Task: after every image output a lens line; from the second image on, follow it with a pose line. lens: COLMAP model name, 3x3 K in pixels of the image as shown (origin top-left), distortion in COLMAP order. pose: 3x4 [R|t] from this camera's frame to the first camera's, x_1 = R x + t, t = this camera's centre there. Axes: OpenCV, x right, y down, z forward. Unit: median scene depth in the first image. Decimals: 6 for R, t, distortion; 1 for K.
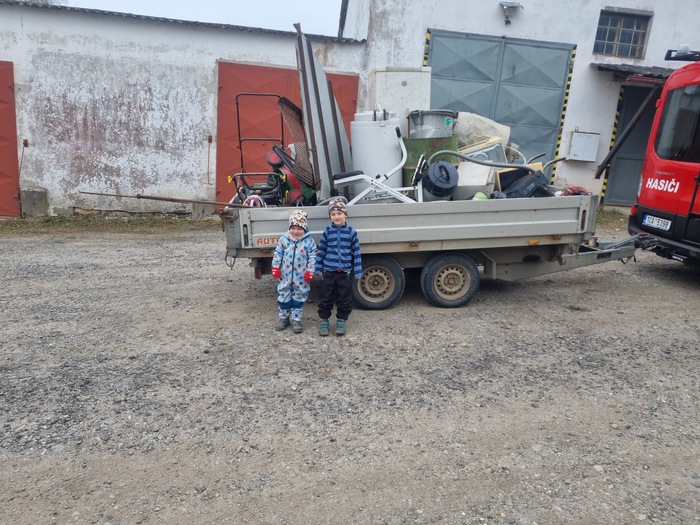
lens RADIAL K [[520.3, 0, 352.7], [0, 520.3, 264.6], [0, 0, 1]] dist [0.072645, -0.046592]
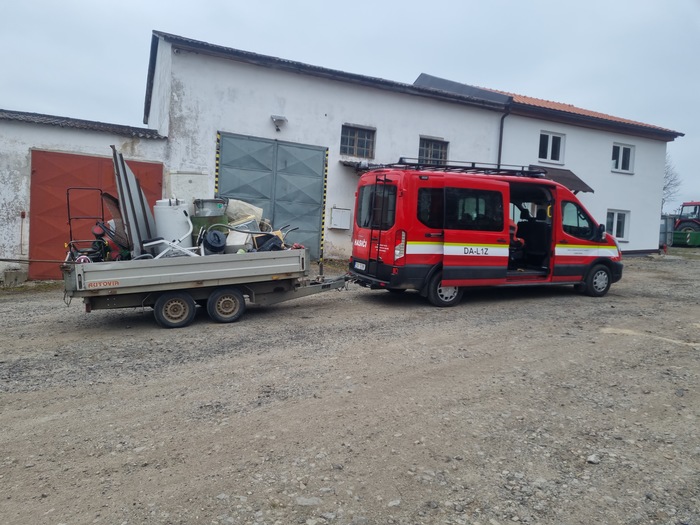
lens RADIAL K [[520.3, 0, 345.1], [0, 520.3, 265.4], [0, 0, 1]] dist [0.072645, -0.046592]
pose [[0.946757, -0.041420, 0.319272, 0.013405], [0.081888, 0.990056, -0.114382, 0.055380], [-0.311360, 0.134437, 0.940735, -0.275584]]
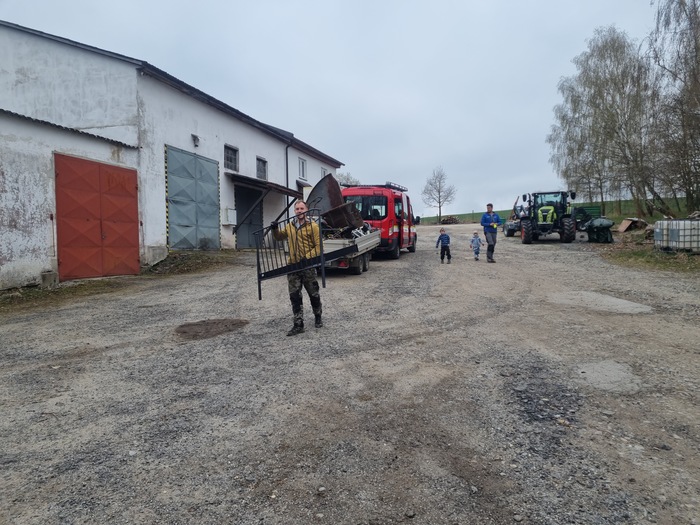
lens RADIAL K [[520.3, 0, 351.1], [0, 520.3, 262.7], [0, 0, 1]] dist [0.072645, -0.046592]
pose [[0.363972, -0.105434, 0.925423, -1.138473], [0.229118, 0.973177, 0.020761, -0.018787], [-0.902790, 0.204475, 0.378366, 0.002109]]
